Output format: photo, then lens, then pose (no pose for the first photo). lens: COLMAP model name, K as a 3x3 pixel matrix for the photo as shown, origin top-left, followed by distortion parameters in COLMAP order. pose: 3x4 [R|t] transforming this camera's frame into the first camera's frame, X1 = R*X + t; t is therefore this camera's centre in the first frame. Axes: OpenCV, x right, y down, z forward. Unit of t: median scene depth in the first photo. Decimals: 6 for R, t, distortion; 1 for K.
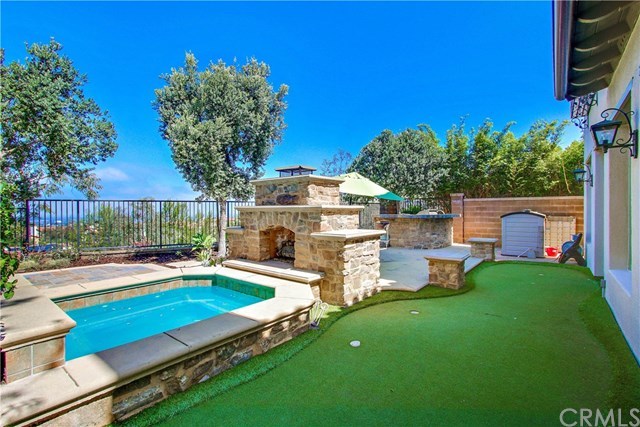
lens RADIAL K [[293.6, 0, 318.7], [0, 293.6, 213.4], [0, 0, 1]] dist [0.001104, 0.001575]
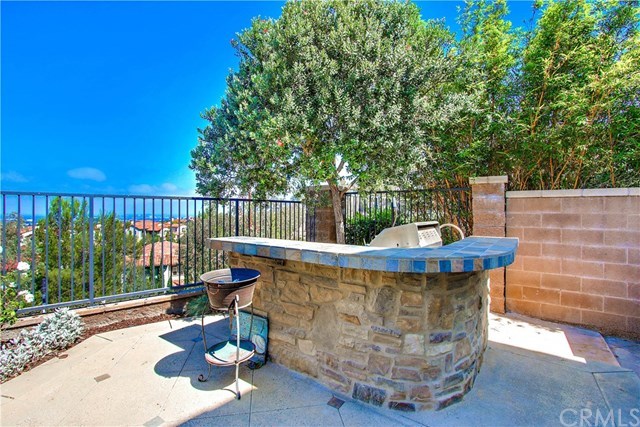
lens RADIAL K [[293.6, 0, 319.4], [0, 293.6, 214.3], [0, 0, 1]] dist [0.001104, 0.001575]
pose [[0.997772, 0.009740, 0.065995, 0.257505], [-0.009512, 0.999948, -0.003764, -0.018938], [-0.066028, 0.003128, 0.997813, 0.708619]]
